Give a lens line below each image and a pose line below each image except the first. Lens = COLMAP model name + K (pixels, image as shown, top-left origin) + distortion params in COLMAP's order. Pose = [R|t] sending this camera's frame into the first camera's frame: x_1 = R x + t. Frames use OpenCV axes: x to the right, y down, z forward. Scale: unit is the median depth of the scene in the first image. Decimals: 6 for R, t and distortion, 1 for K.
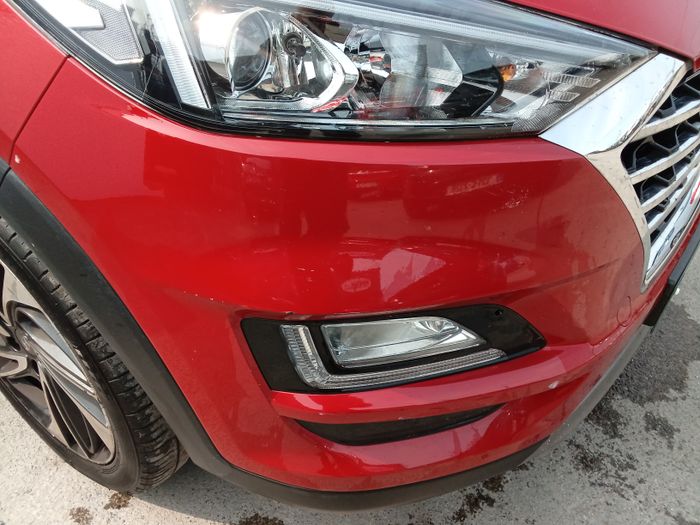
lens RADIAL K [[535.1, 0, 350.5], [0, 535.1, 263.0], [0, 0, 1]] dist [0.028294, -0.002886]
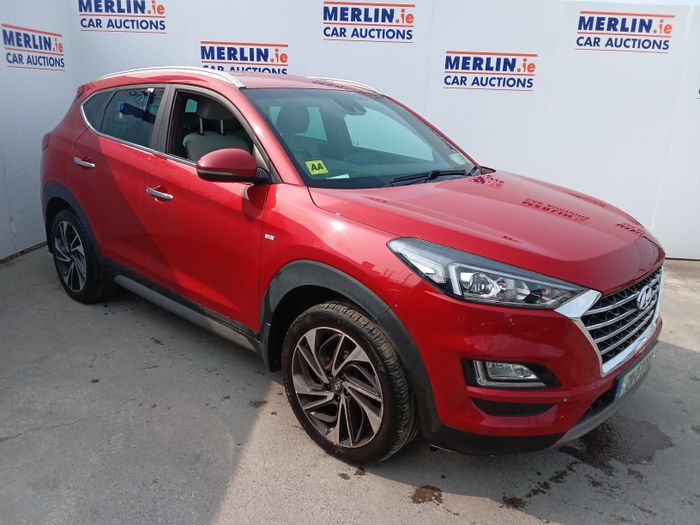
lens RADIAL K [[535.1, 0, 350.3], [0, 535.1, 262.0], [0, 0, 1]] dist [0.028294, -0.002886]
pose [[0.993763, 0.065112, -0.090531, -0.576619], [-0.092585, 0.934259, -0.344366, 0.693683], [0.062157, 0.350600, 0.934460, -2.129623]]
